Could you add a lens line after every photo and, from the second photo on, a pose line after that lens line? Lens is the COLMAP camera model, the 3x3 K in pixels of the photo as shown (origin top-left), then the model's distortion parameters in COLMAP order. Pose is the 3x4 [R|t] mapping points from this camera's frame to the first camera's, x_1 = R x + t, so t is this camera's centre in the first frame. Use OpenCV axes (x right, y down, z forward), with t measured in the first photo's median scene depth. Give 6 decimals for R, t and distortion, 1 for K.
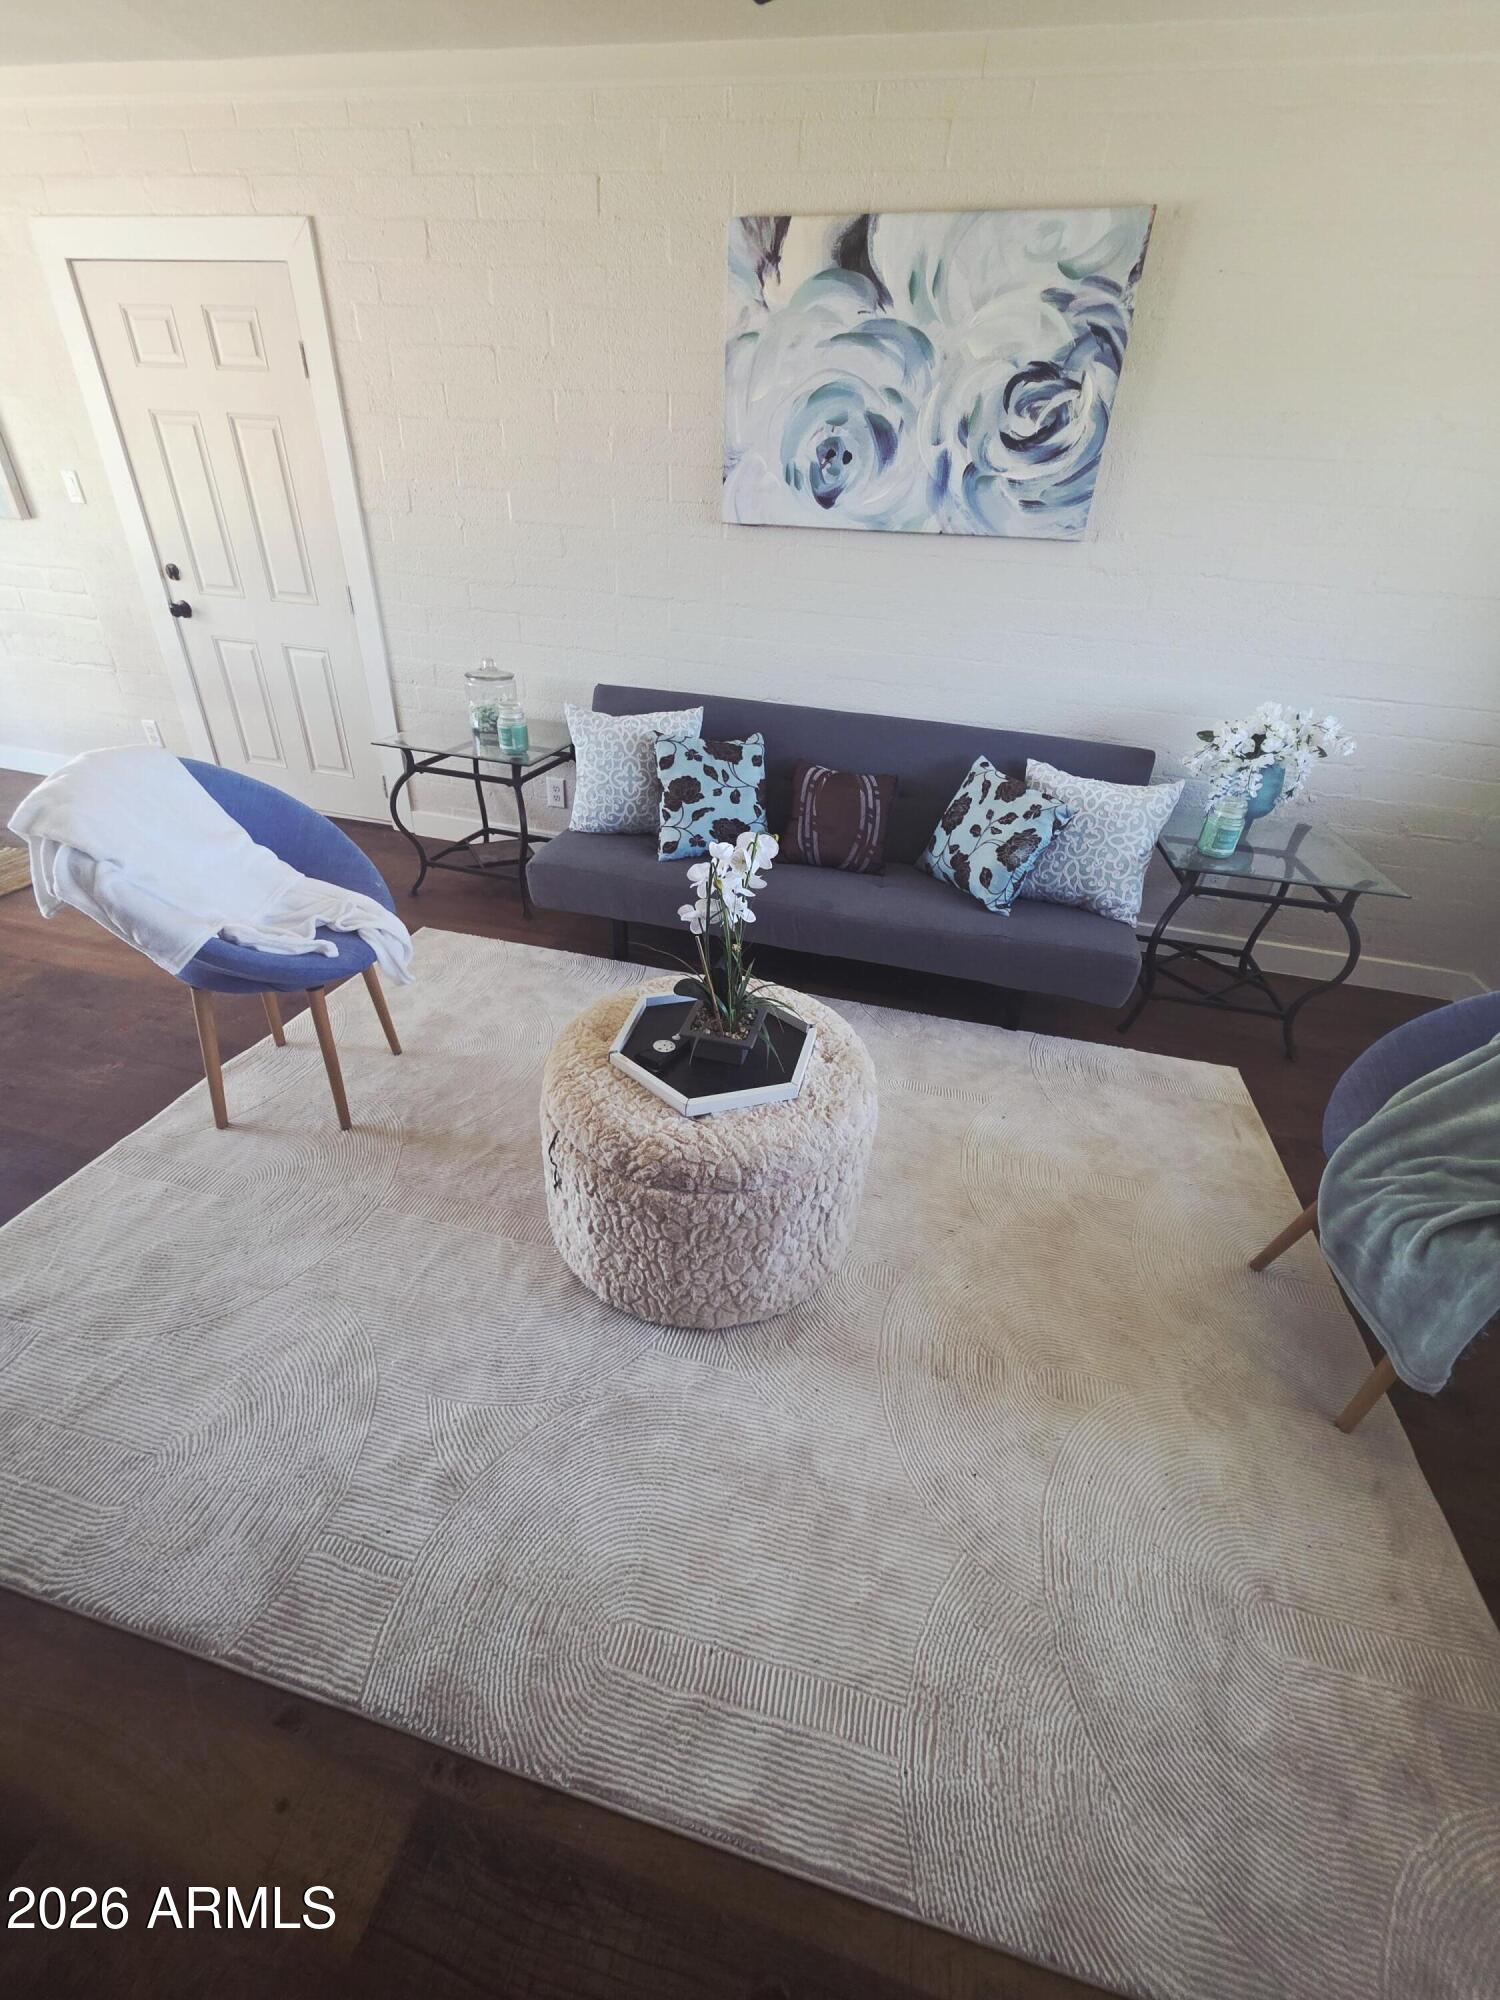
lens RADIAL K [[801.0, 0, 751.0], [0, 801.0, 996.9], [0, 0, 1]] dist [0.000323, -0.000222]
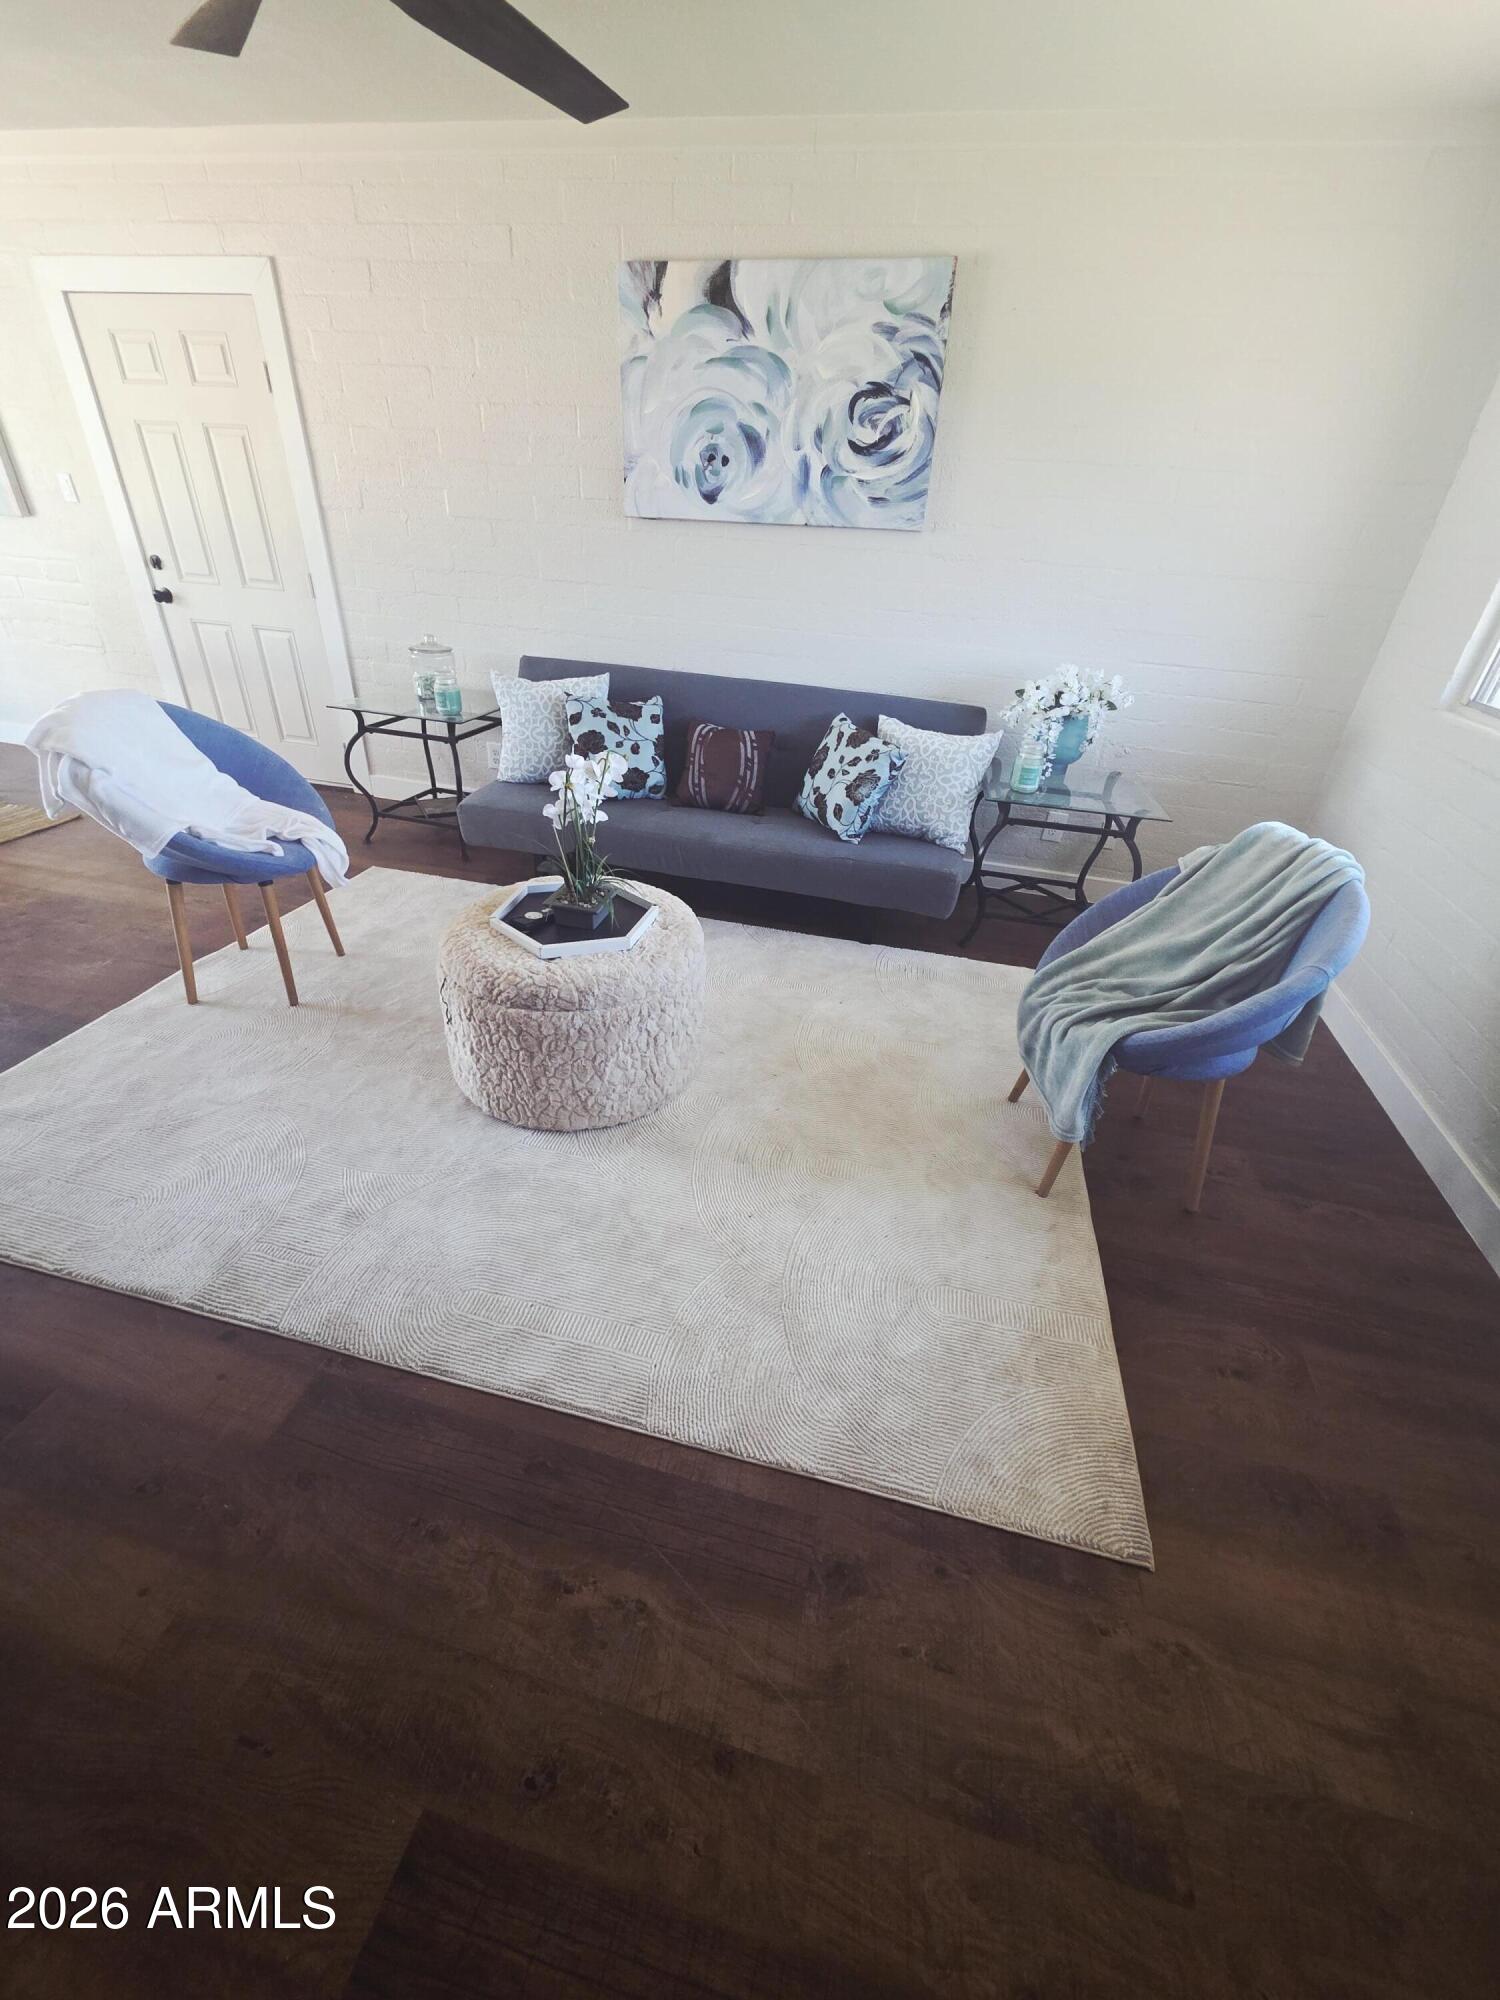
lens RADIAL K [[800.8, 0, 750.0], [0, 800.8, 1000.0], [0, 0, 1]] dist [-0.002255, 0.000115]
pose [[0.999964, -0.003309, 0.007847, 0.155309], [0.003324, 0.999993, -0.001917, 0.136434], [-0.007840, 0.001943, 0.999967, -0.196359]]
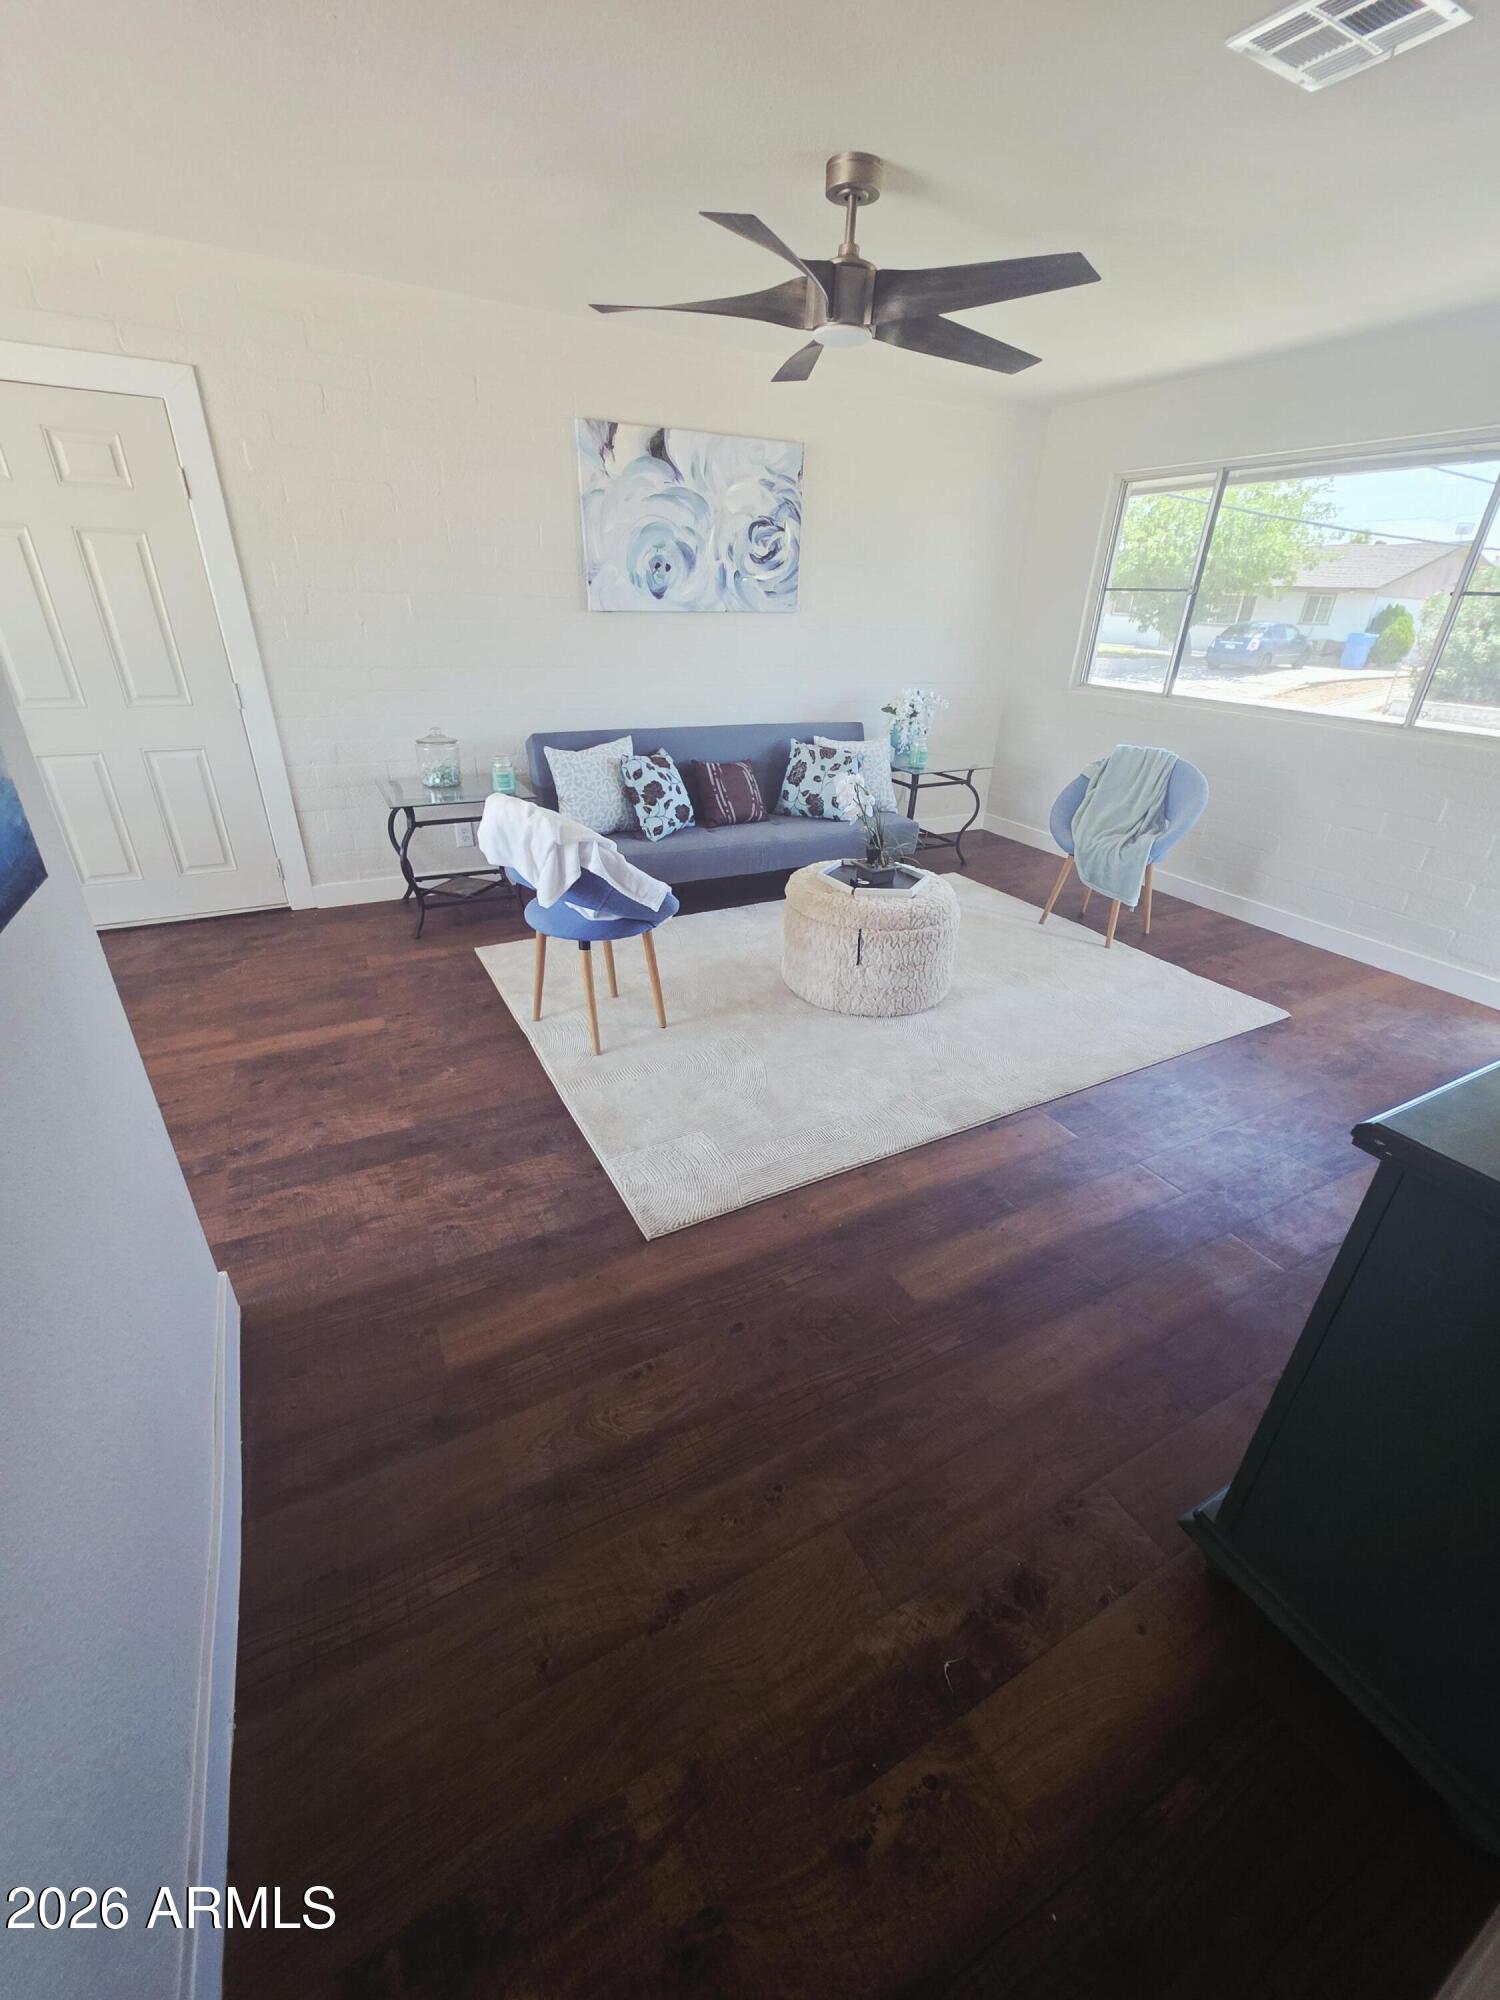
lens RADIAL K [[806.0, 0, 750.0], [0, 806.0, 1000.0], [0, 0, 1]] dist [0.000909, 0.000022]
pose [[0.734662, -0.331369, 0.592002, -1.038703], [0.363733, 0.928974, 0.068603, 0.062206], [-0.572687, 0.164931, 0.803011, -0.226627]]
